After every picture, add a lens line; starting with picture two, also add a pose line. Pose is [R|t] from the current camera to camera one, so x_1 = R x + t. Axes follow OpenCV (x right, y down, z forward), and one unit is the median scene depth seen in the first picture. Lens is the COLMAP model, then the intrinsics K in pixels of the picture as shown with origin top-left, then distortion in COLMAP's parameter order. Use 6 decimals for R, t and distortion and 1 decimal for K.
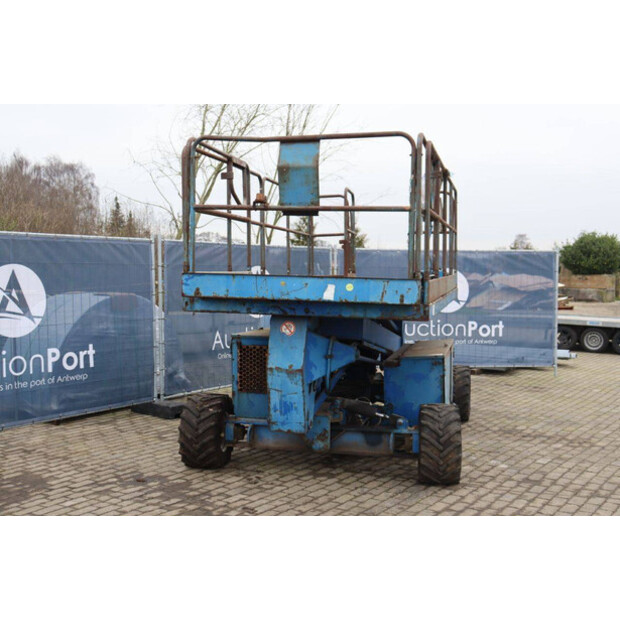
lens RADIAL K [[738.6, 0, 308.2], [0, 738.6, 309.6], [0, 0, 1]] dist [0.000425, 0.000000]
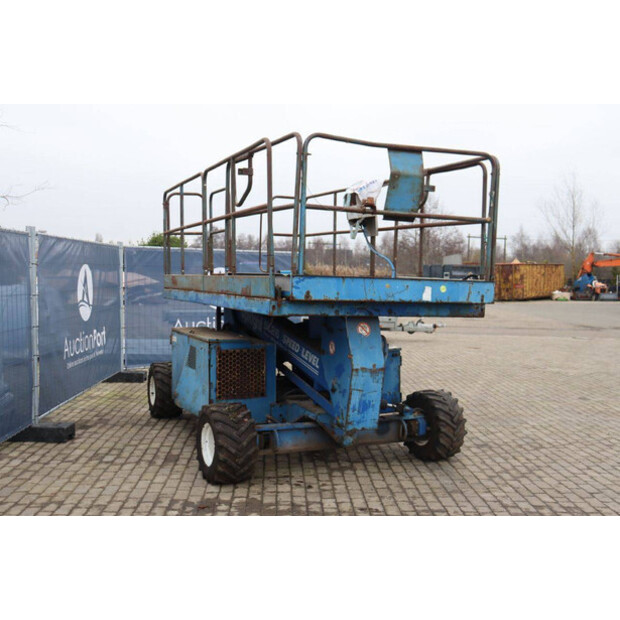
lens RADIAL K [[706.8, 0, 306.8], [0, 706.8, 309.0], [0, 0, 1]] dist [-0.015595, 0.000000]
pose [[0.798405, -0.027460, 0.601494, -0.682535], [0.023120, 0.999621, 0.014948, -0.019205], [-0.601677, 0.001972, 0.798737, 0.262726]]
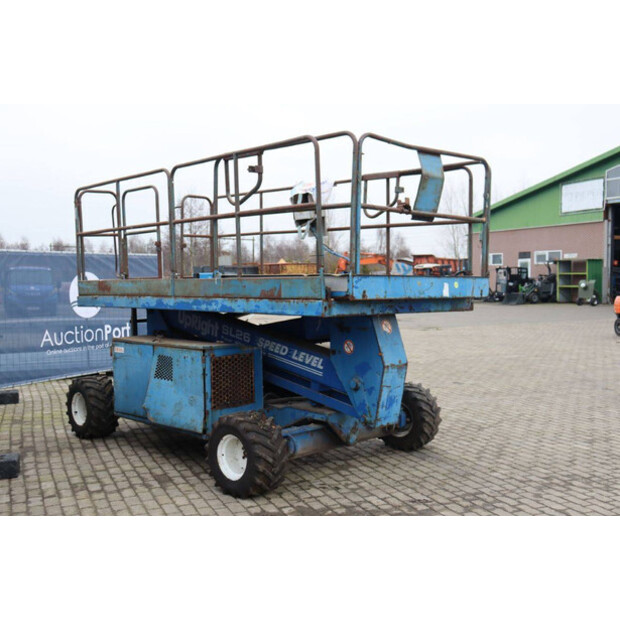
lens RADIAL K [[706.8, 0, 303.9], [0, 706.8, 309.5], [0, 0, 1]] dist [-0.015595, 0.000000]
pose [[0.539498, -0.055125, 0.840181, -0.934757], [0.058608, 0.997893, 0.027839, -0.033896], [-0.839945, 0.034222, 0.541592, 0.555495]]
